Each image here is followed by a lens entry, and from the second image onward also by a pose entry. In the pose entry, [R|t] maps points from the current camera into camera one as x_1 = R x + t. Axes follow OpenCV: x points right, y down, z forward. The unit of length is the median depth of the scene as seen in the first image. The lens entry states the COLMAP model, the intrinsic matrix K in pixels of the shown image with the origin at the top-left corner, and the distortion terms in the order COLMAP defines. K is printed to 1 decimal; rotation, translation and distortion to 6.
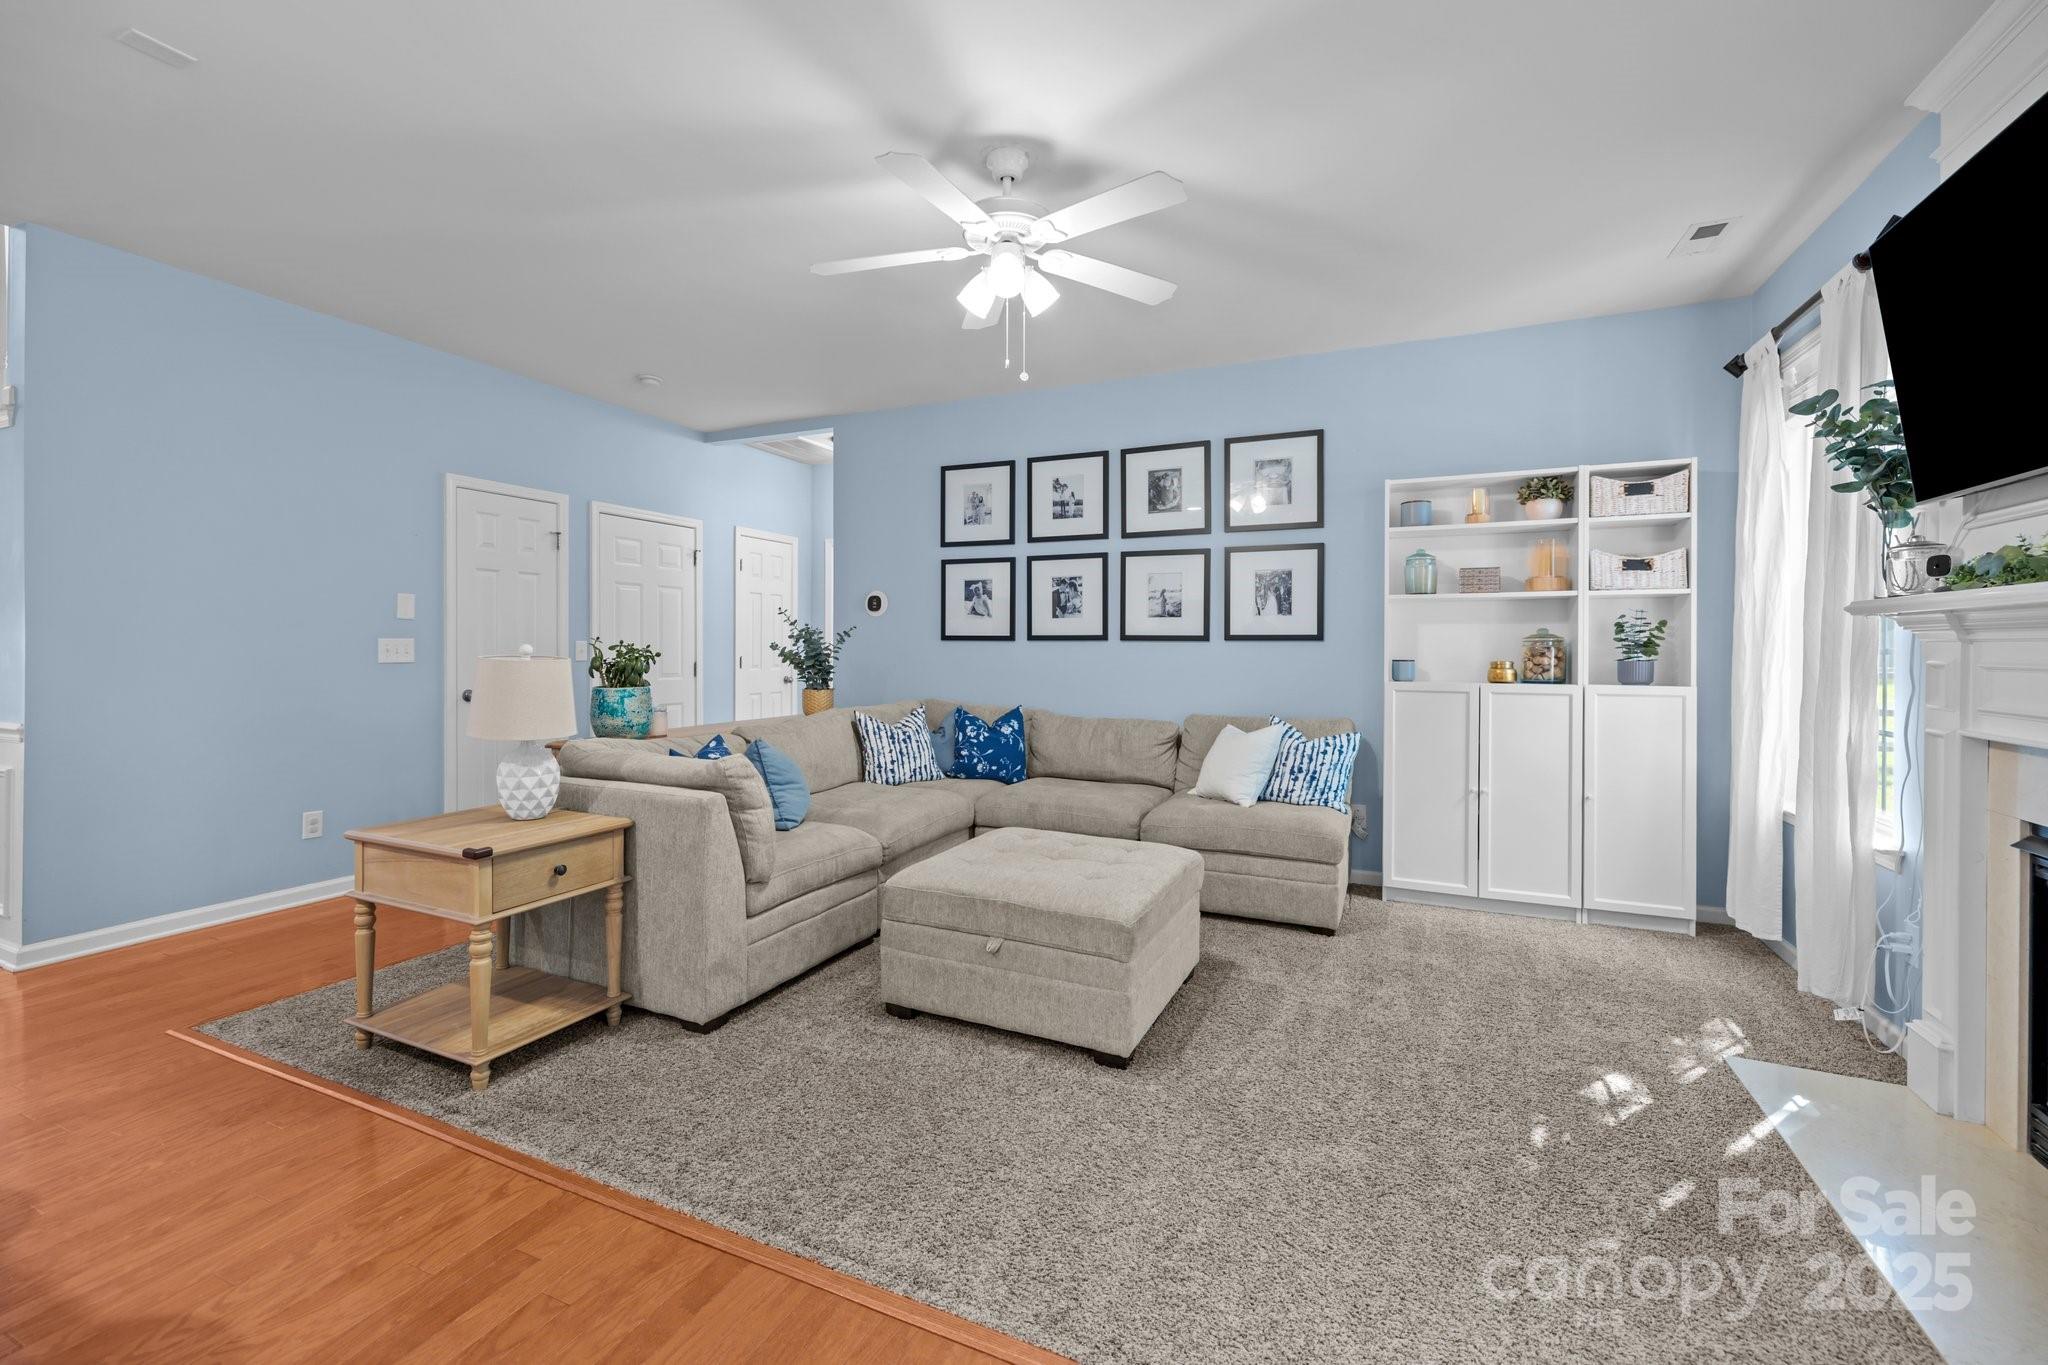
lens RADIAL K [[872.8, 0, 1010.3], [0, 872.8, 656.5], [0, 0, 1]] dist [-0.003895, -0.000376]
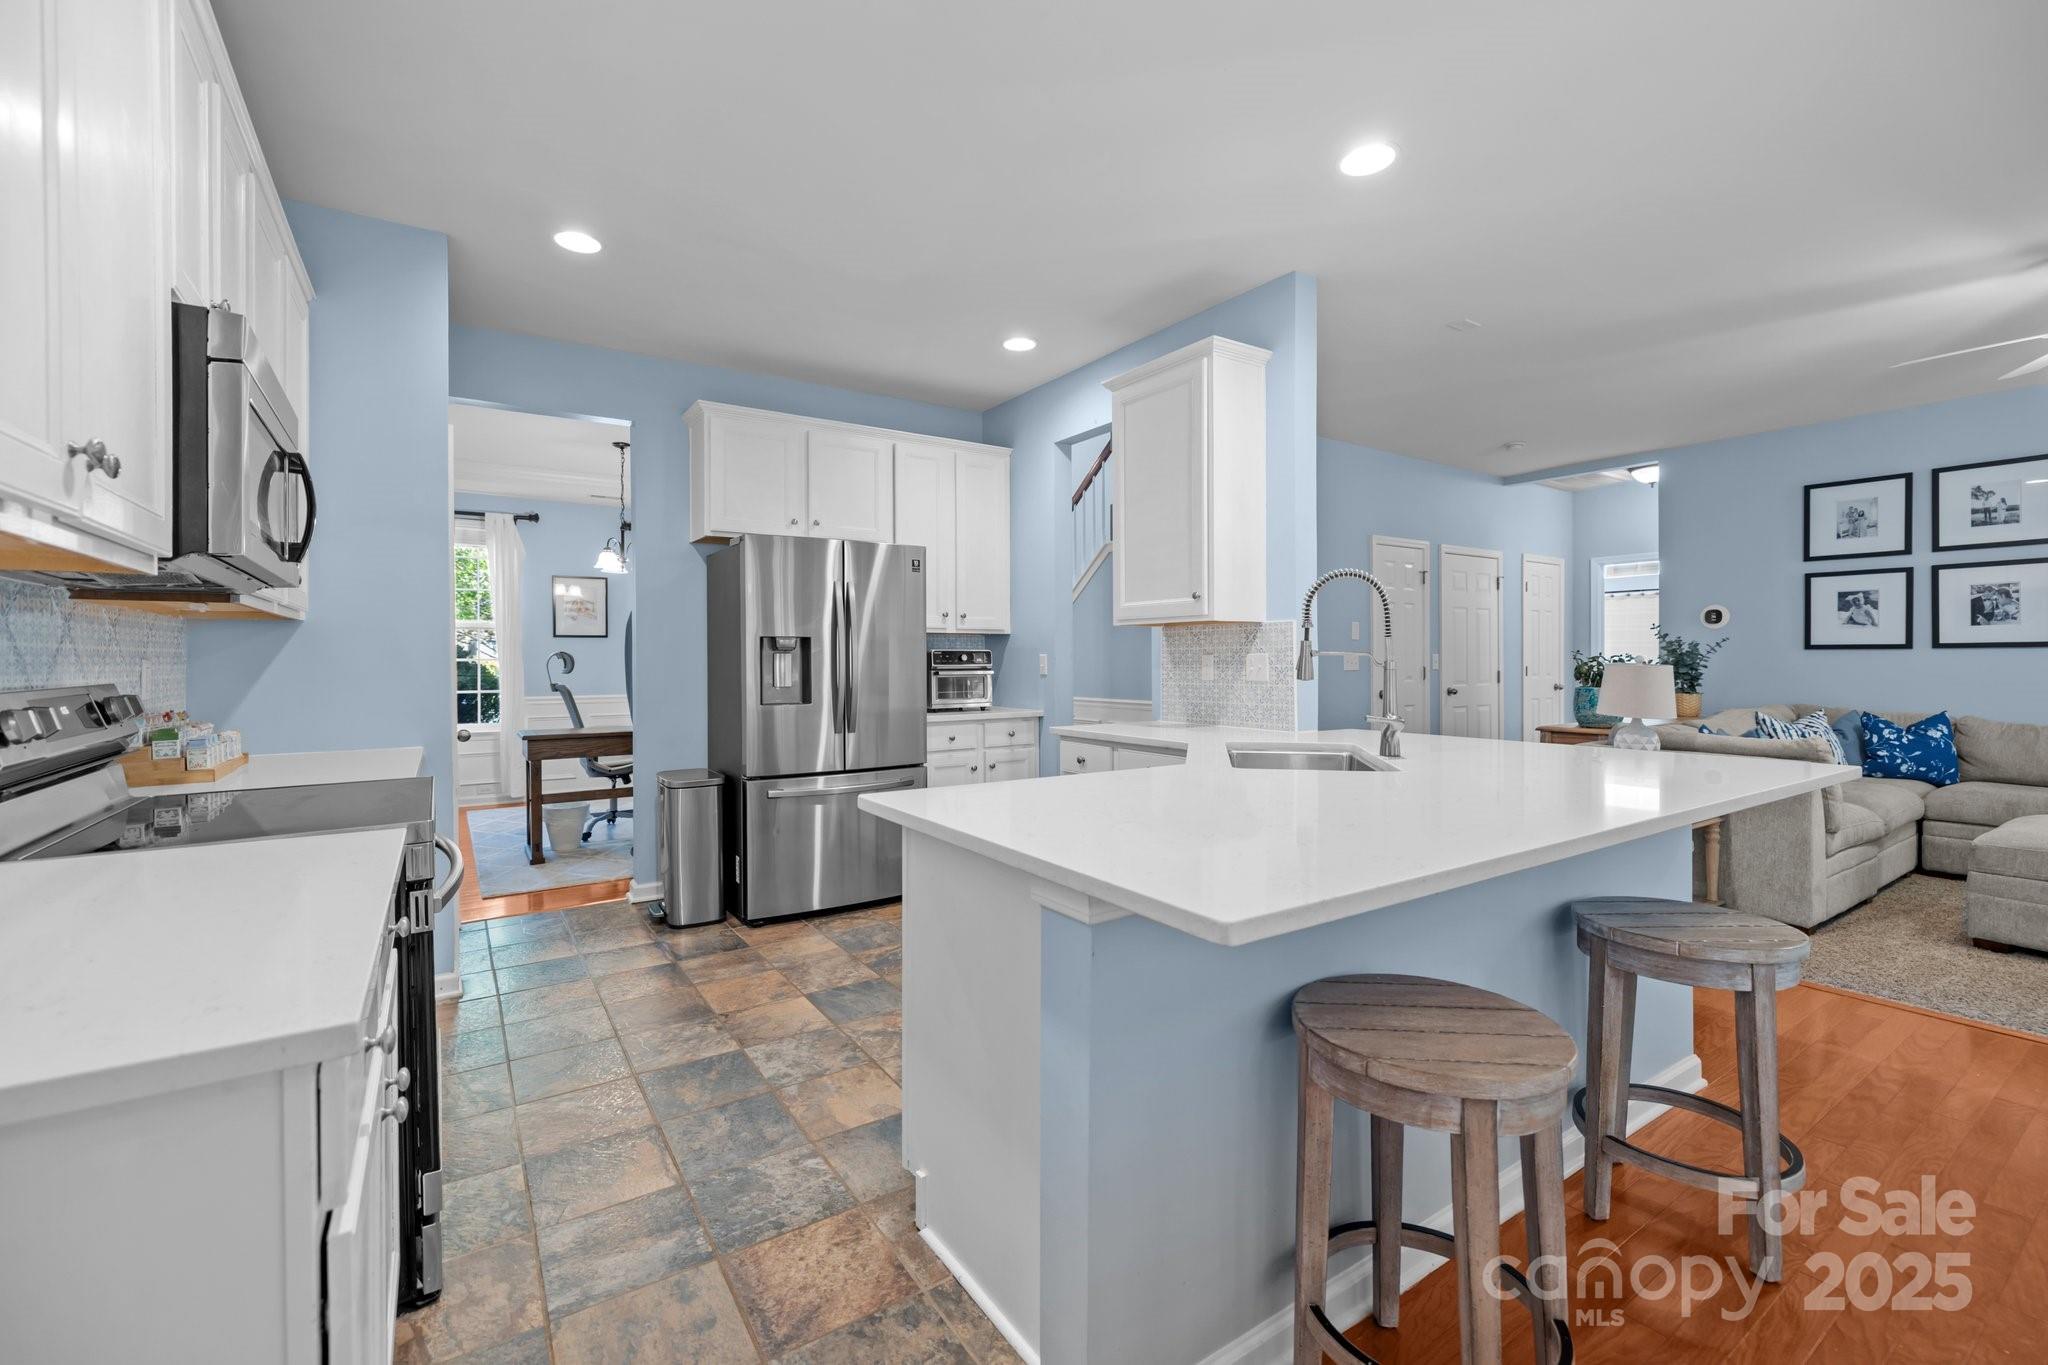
lens RADIAL K [[872.8, 0, 990.7], [0, 872.8, 665.6], [0, 0, 1]] dist [-0.003895, -0.000376]
pose [[0.841324, -0.004444, -0.540513, -0.383288], [0.002123, 0.999986, -0.004917, 0.004789], [0.540527, 0.002989, 0.841321, -0.476476]]
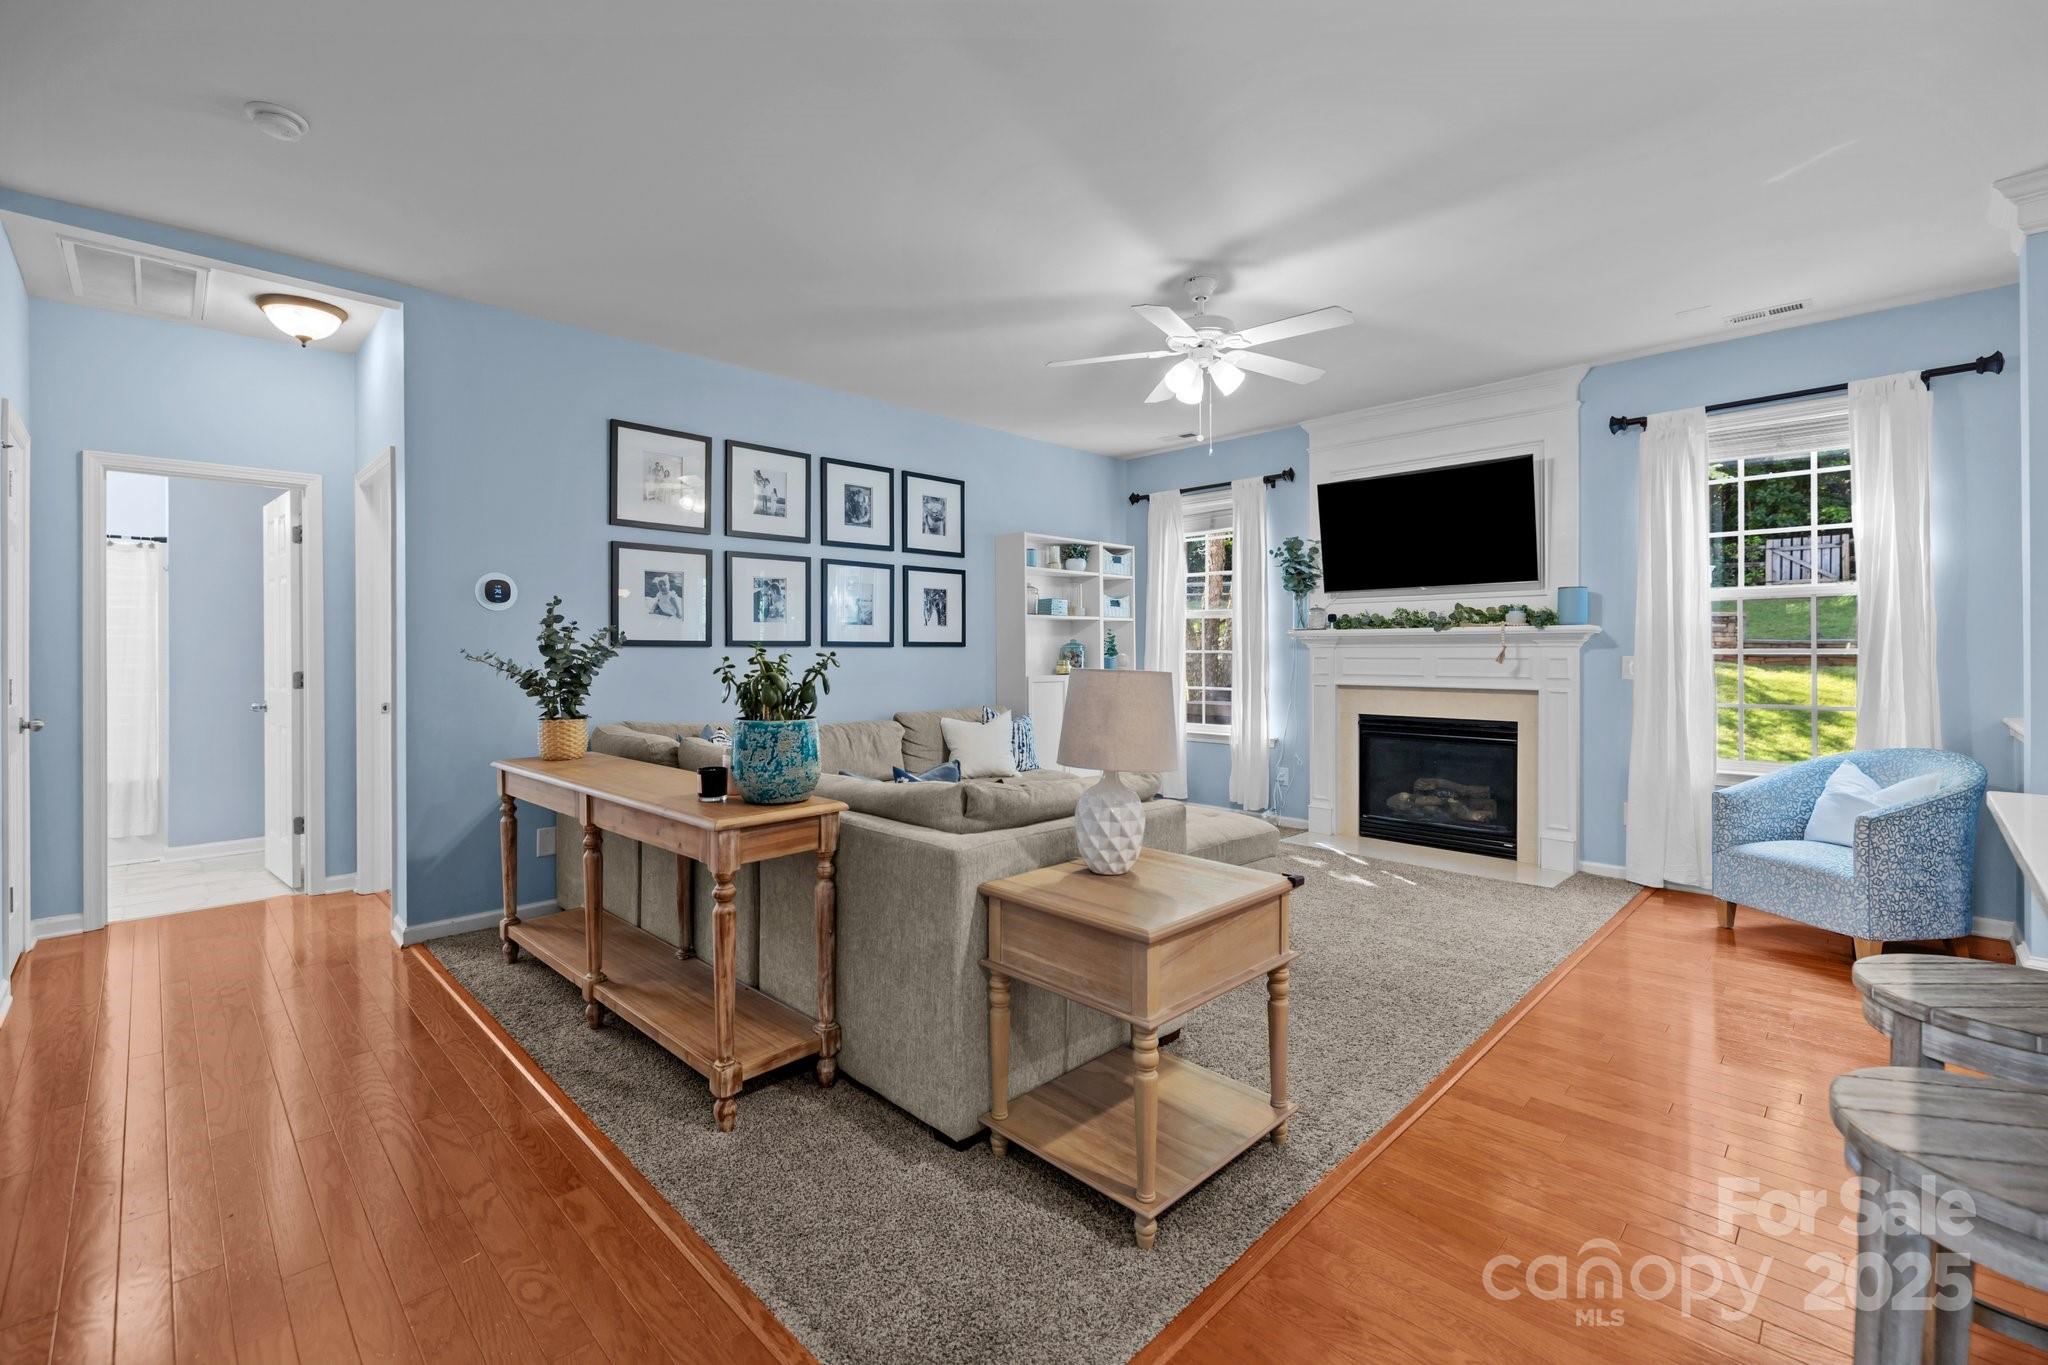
lens RADIAL K [[872.8, 0, 1005.1], [0, 872.8, 653.2], [0, 0, 1]] dist [-0.003895, -0.000376]
pose [[0.358396, -0.008857, 0.933528, -0.754525], [0.012889, 0.999907, 0.004539, -0.012793], [-0.933481, 0.010406, 0.358476, 0.454520]]
